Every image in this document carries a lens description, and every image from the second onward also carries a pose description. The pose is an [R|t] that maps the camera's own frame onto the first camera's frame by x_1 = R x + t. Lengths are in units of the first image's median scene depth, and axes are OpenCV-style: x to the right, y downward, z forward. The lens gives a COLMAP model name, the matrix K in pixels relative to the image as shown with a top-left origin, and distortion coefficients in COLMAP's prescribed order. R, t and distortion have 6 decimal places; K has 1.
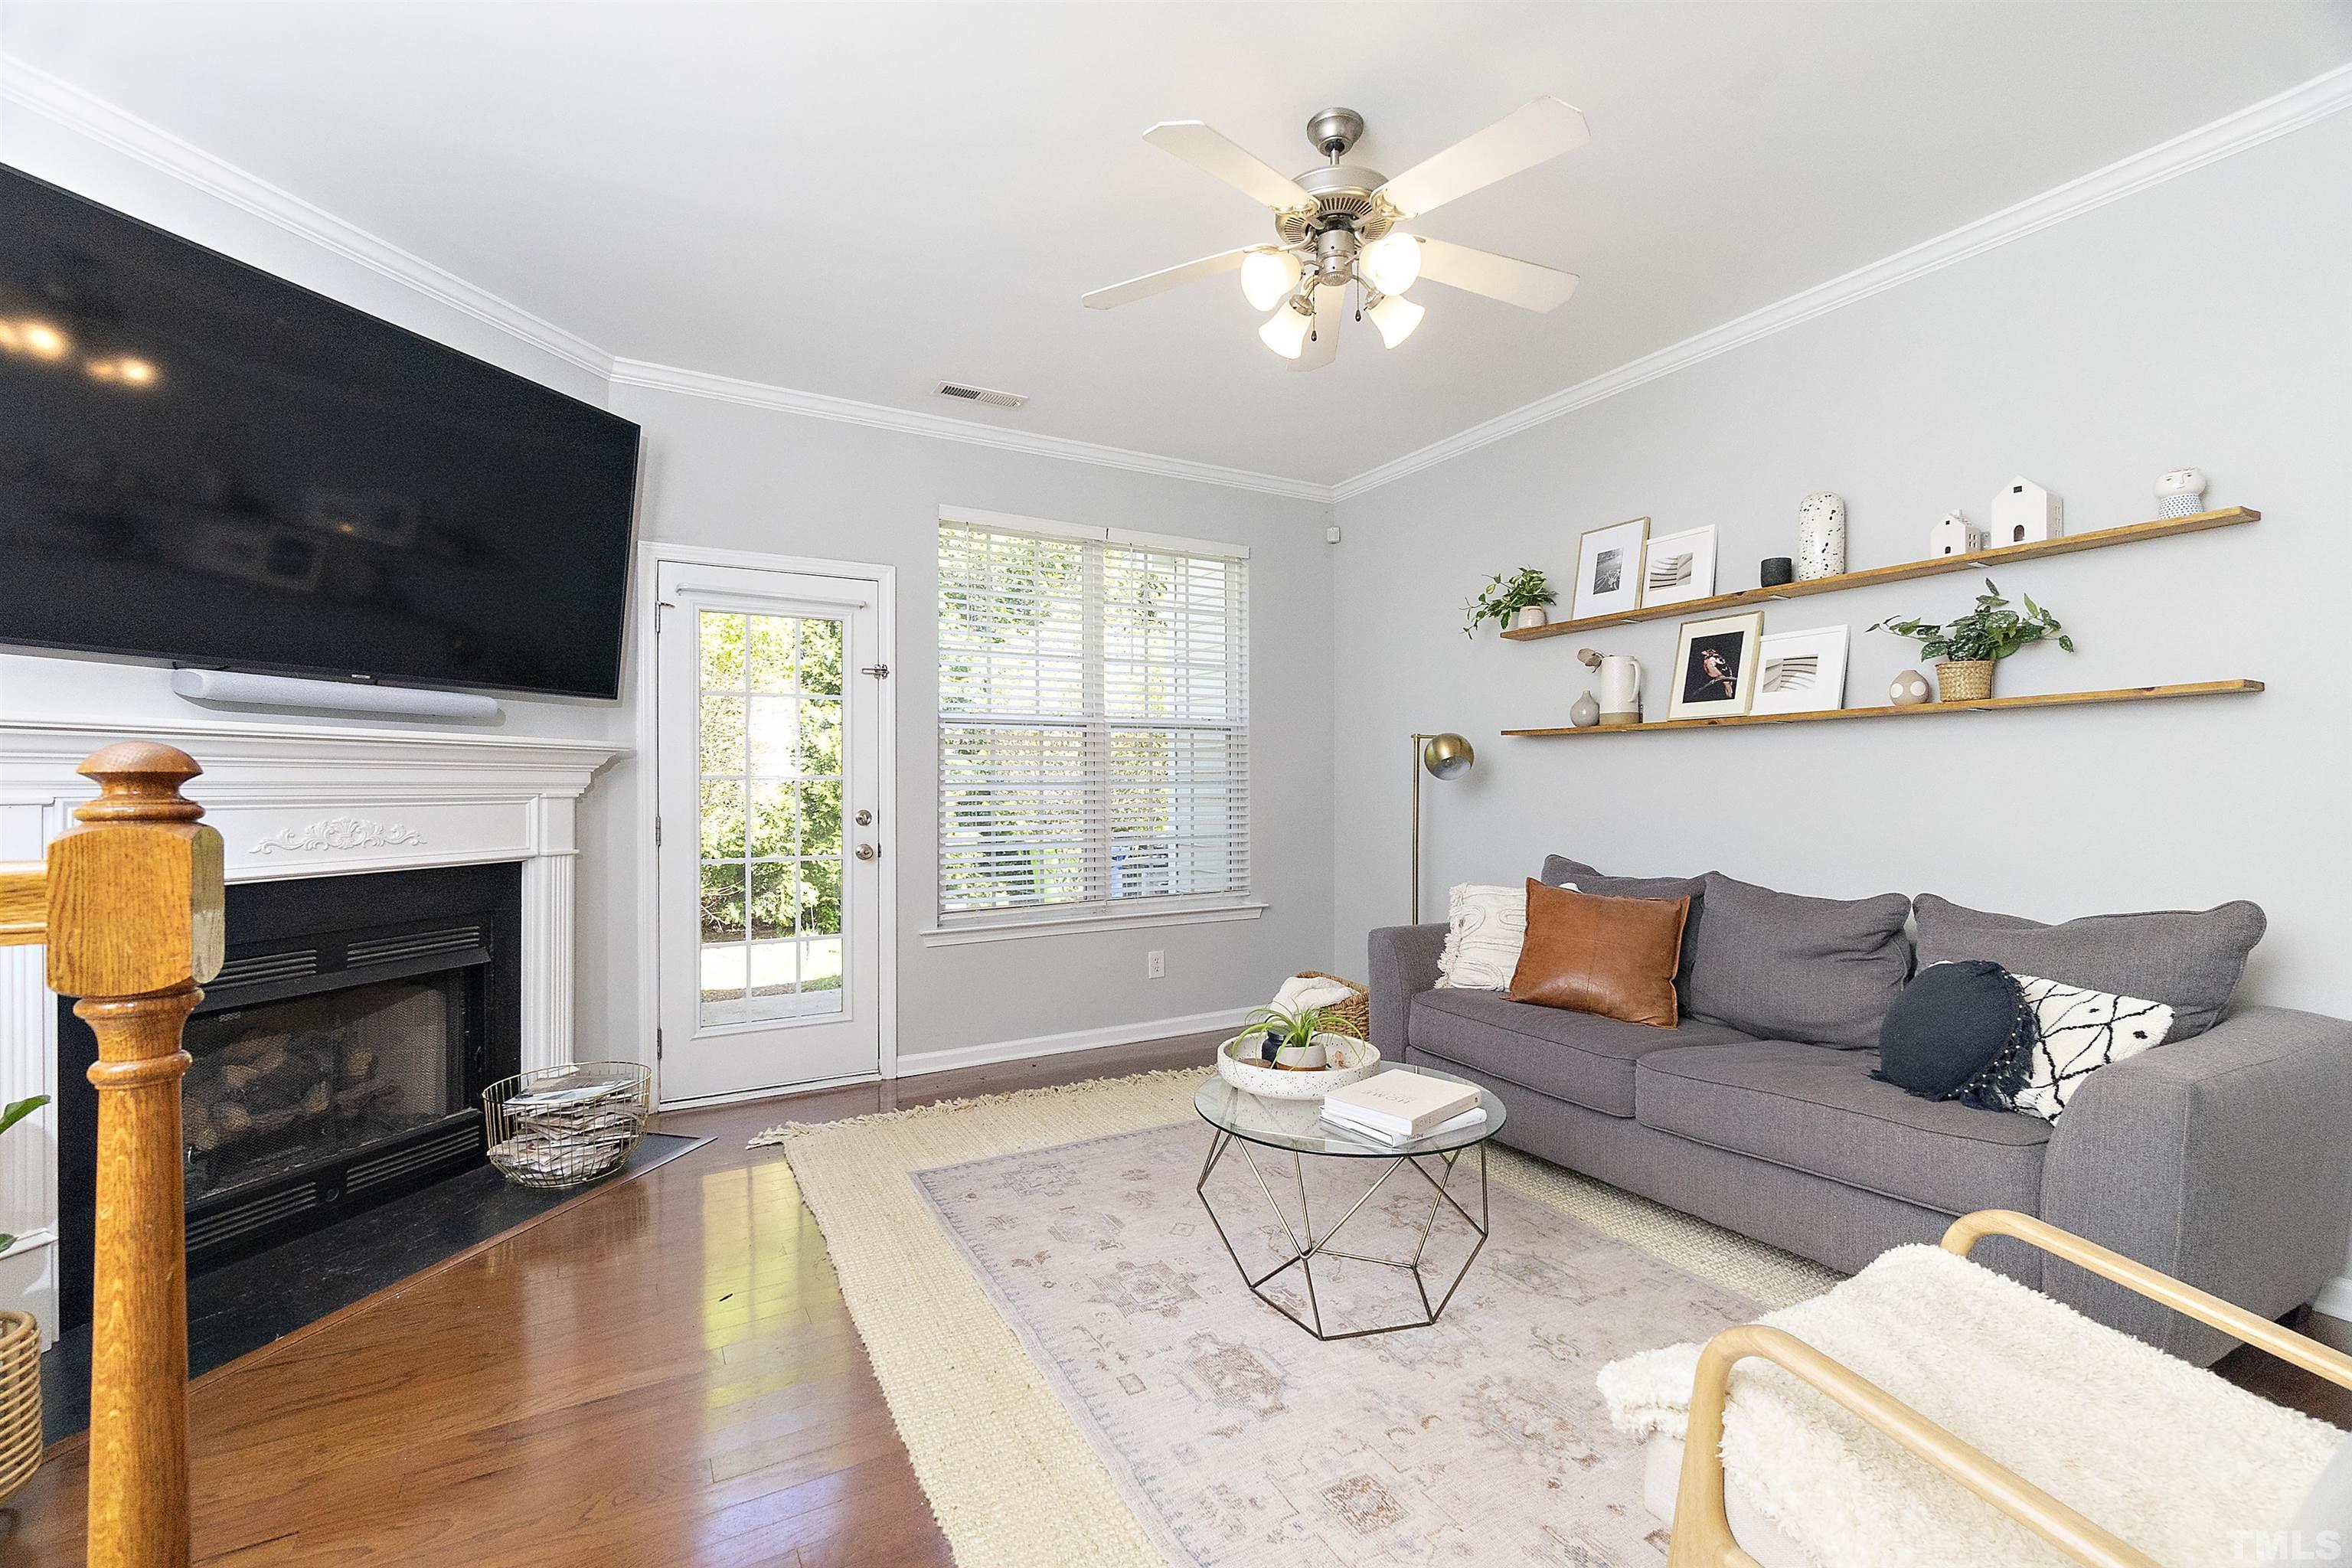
lens RADIAL K [[999.1, 0, 1185.6], [0, 999.1, 782.0], [0, 0, 1]] dist [-0.001933, -0.000045]
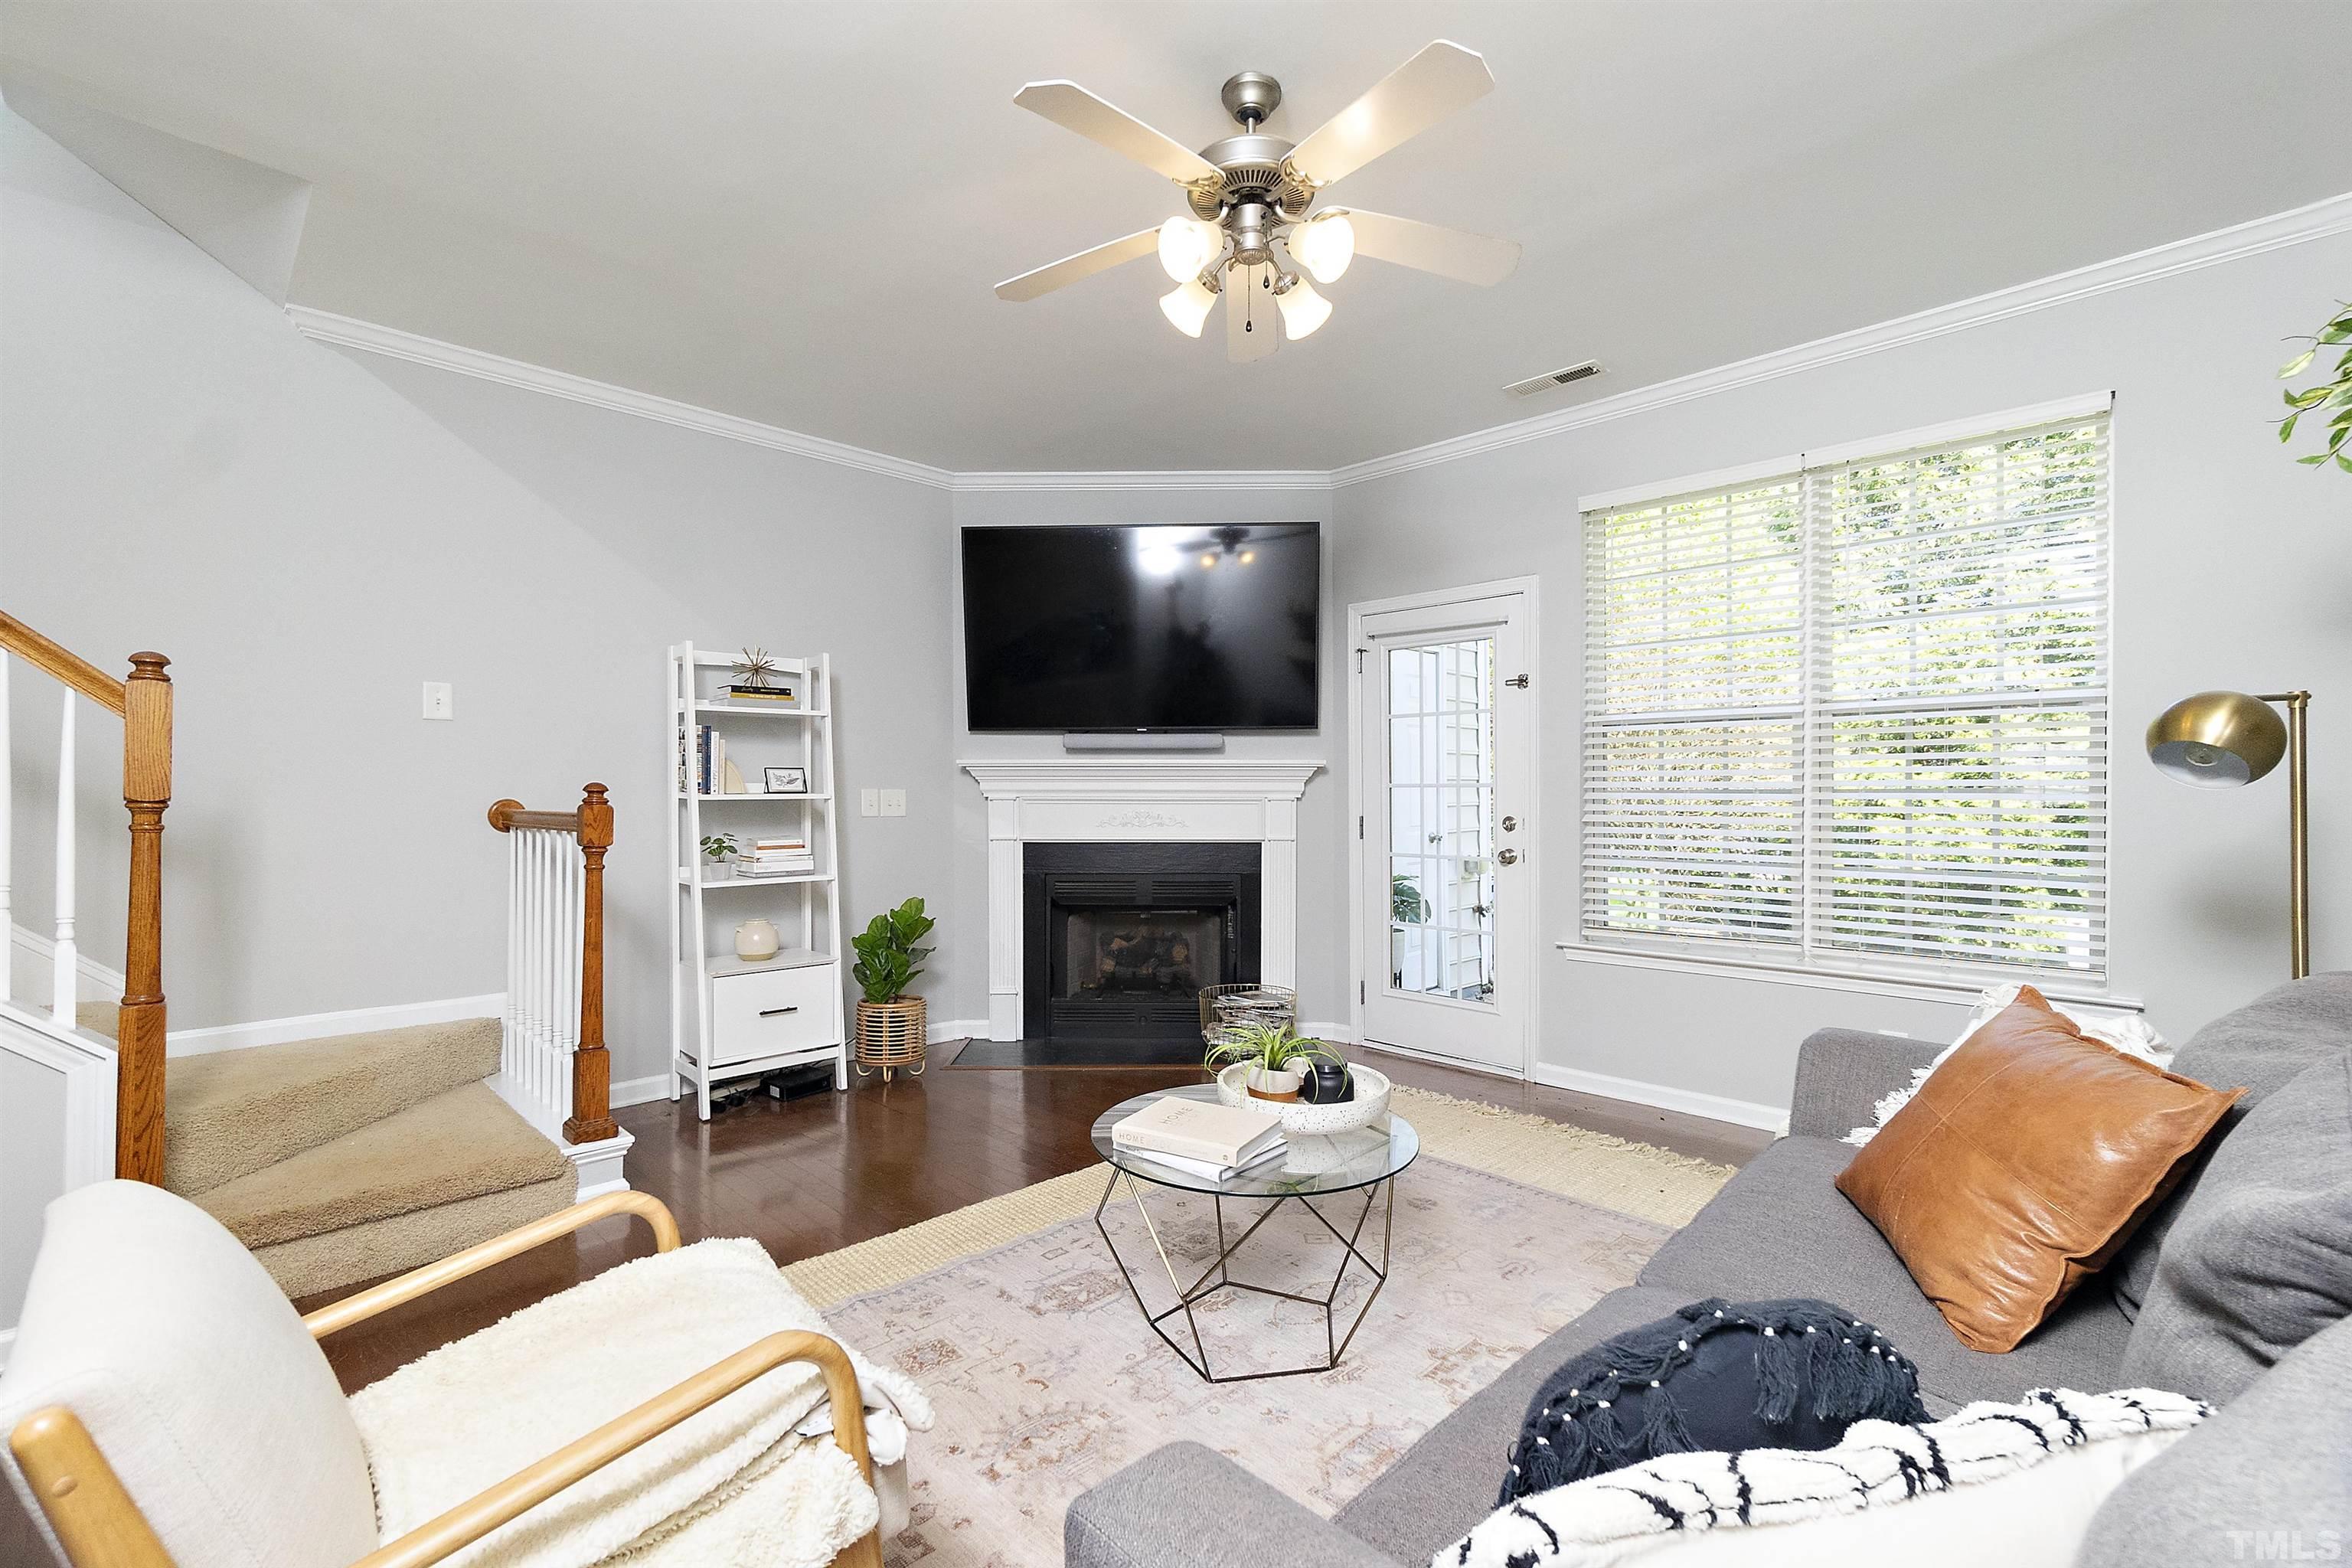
lens RADIAL K [[1016.5, 0, 1178.6], [0, 1016.5, 798.7], [0, 0, 1]] dist [-0.002683, -0.000096]
pose [[0.268324, 0.013642, -0.963232, 0.652819], [0.004701, 0.999869, 0.015471, -0.008561], [0.963317, -0.008680, 0.268225, 0.412857]]
